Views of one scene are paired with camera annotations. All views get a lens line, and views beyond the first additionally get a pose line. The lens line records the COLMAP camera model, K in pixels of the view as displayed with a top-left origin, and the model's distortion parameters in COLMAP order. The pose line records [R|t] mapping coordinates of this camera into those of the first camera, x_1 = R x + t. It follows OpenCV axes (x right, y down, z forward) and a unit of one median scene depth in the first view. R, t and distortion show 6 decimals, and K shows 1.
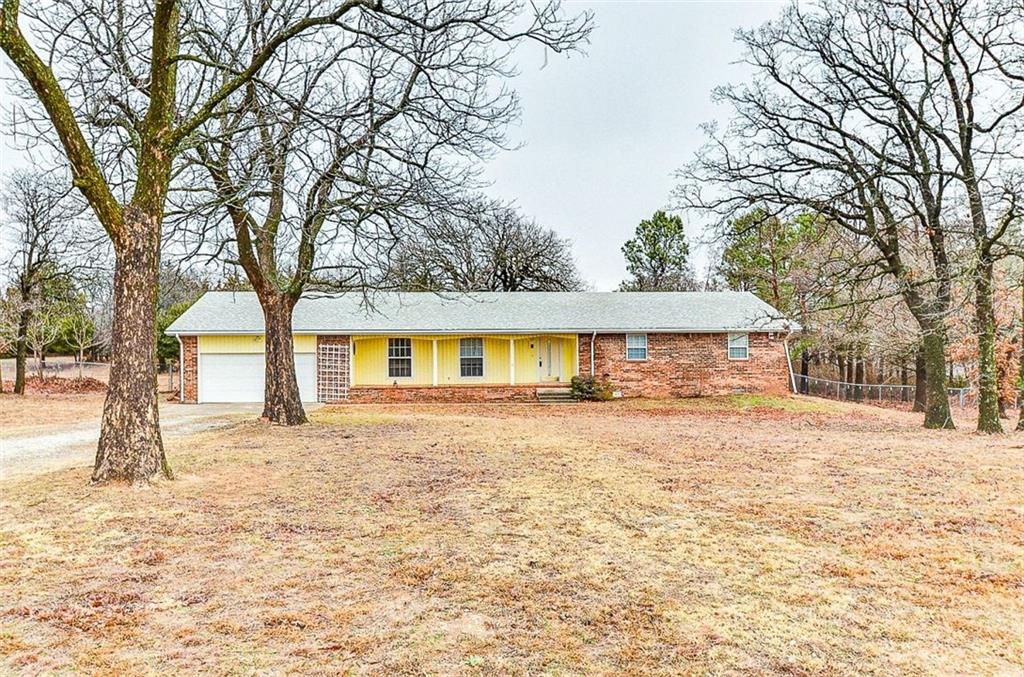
lens RADIAL K [[830.3, 0, 512.0], [0, 830.3, 338.5], [0, 0, 1]] dist [-0.000258, -0.000350]
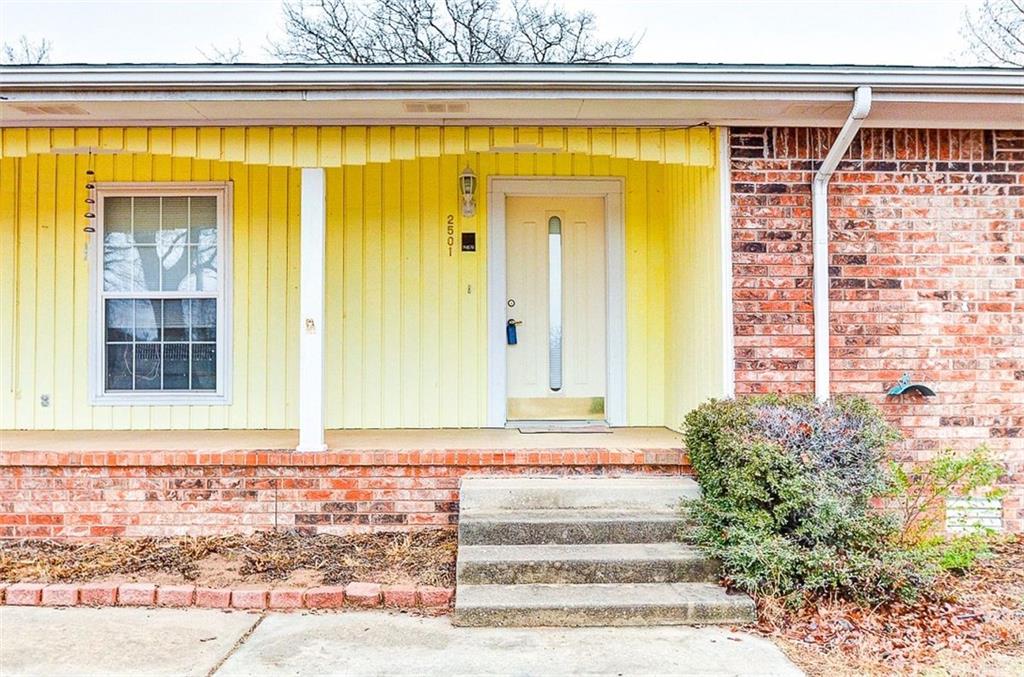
lens RADIAL K [[793.0, 0, 512.0], [0, 793.0, 338.5], [0, 0, 1]] dist [0.002501, 0.000494]
pose [[0.998646, 0.005461, -0.051729, 0.046446], [-0.006173, 0.999888, -0.013612, 0.036162], [0.051649, 0.013913, 0.998568, 0.850244]]
